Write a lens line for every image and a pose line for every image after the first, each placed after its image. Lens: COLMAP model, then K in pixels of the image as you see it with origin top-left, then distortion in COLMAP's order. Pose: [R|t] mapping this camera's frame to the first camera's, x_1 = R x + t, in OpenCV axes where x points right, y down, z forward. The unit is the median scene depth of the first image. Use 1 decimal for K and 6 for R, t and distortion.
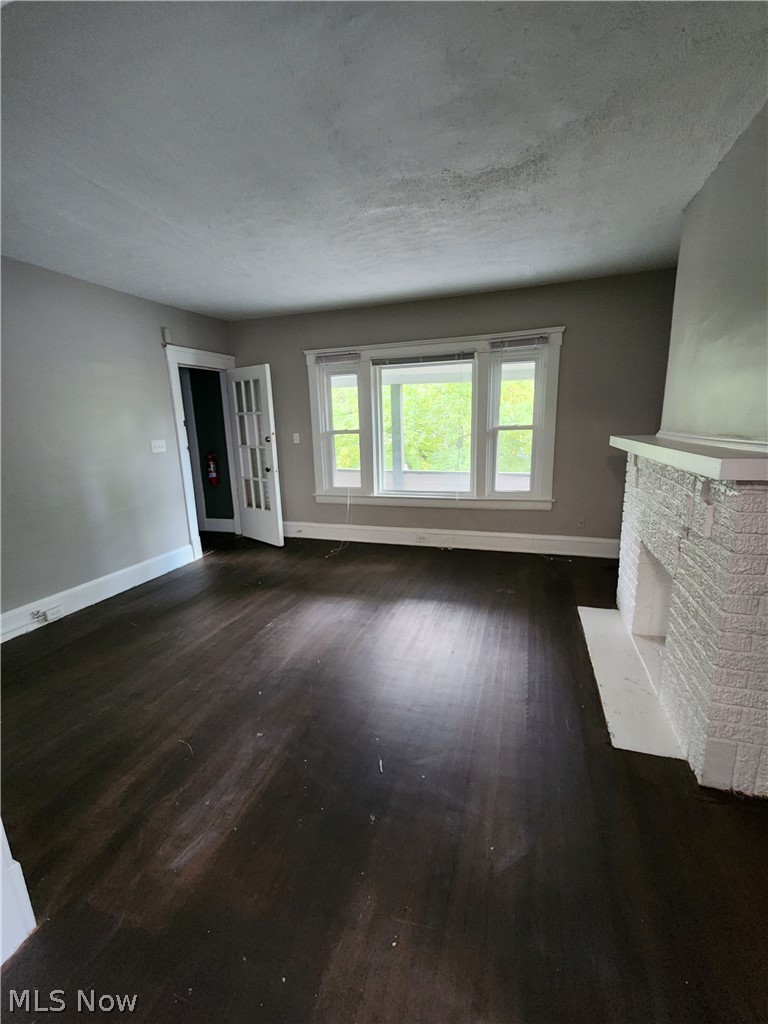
lens RADIAL K [[422.9, 0, 384.0], [0, 422.9, 512.0], [0, 0, 1]] dist [-0.000567, -0.000879]
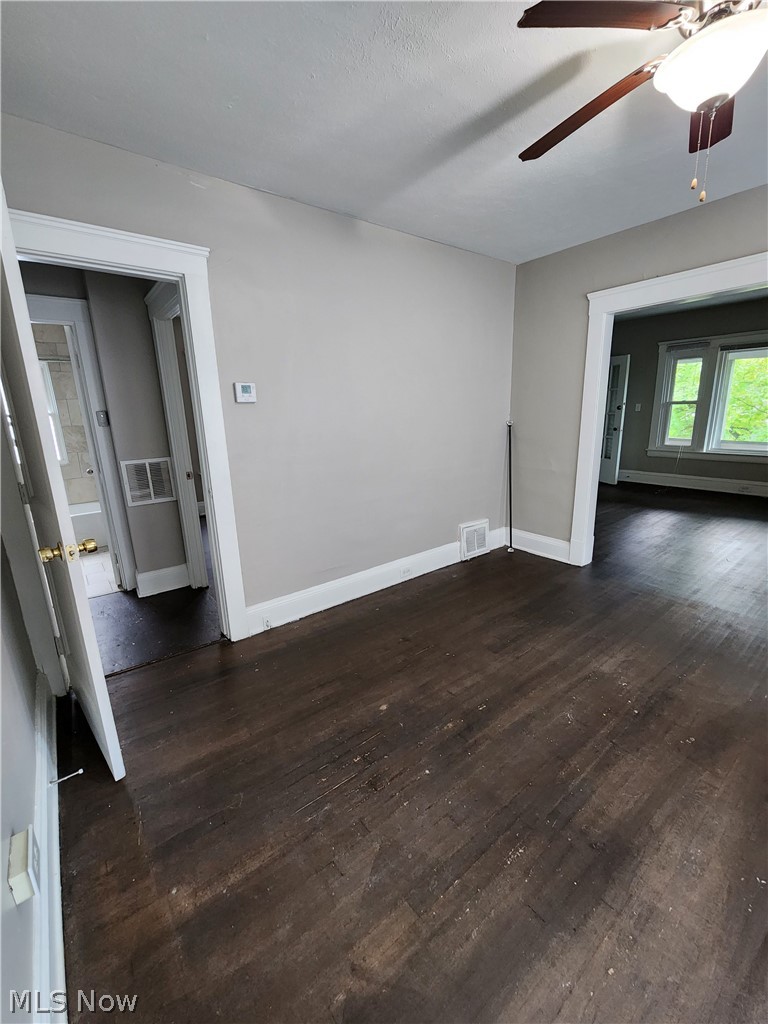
lens RADIAL K [[422.9, 0, 384.0], [0, 422.9, 512.0], [0, 0, 1]] dist [-0.000567, -0.000879]
pose [[0.836814, 0.133181, -0.531041, -0.131835], [-0.104704, 0.990988, 0.083540, 0.140066], [0.537382, -0.014306, 0.843218, -0.634242]]
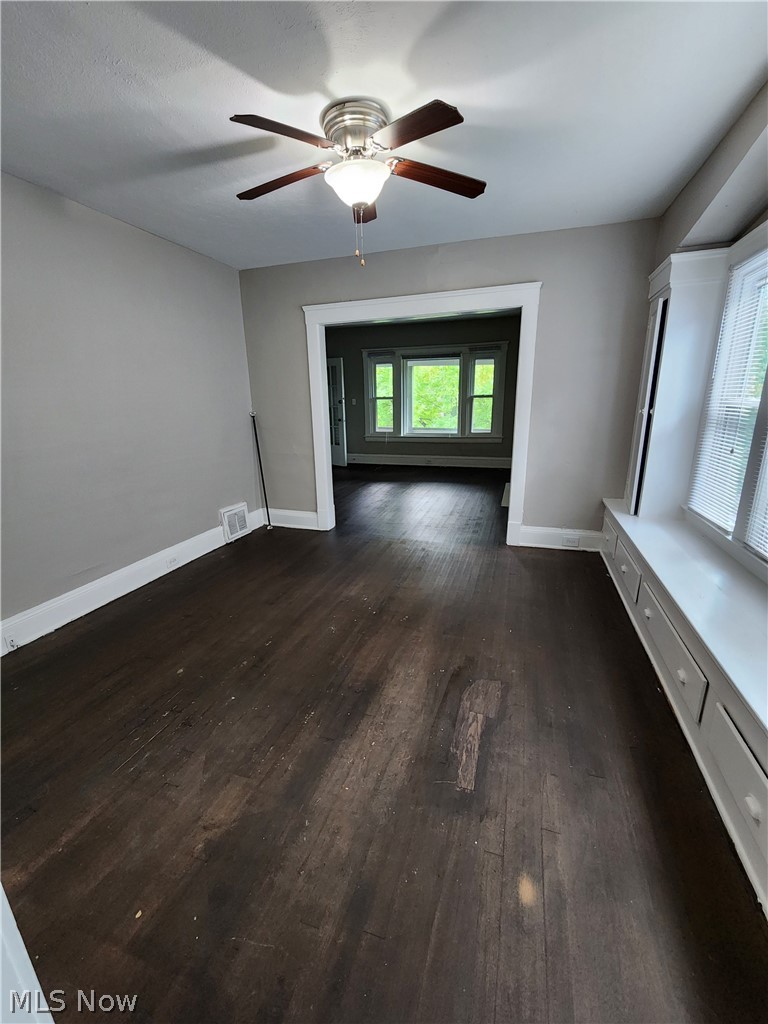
lens RADIAL K [[422.9, 0, 384.0], [0, 422.9, 512.0], [0, 0, 1]] dist [-0.000567, -0.000879]
pose [[0.999909, 0.005571, 0.012260, -0.114186], [-0.006319, 0.998066, 0.061847, 0.164557], [-0.011892, -0.061919, 0.998010, -0.734643]]
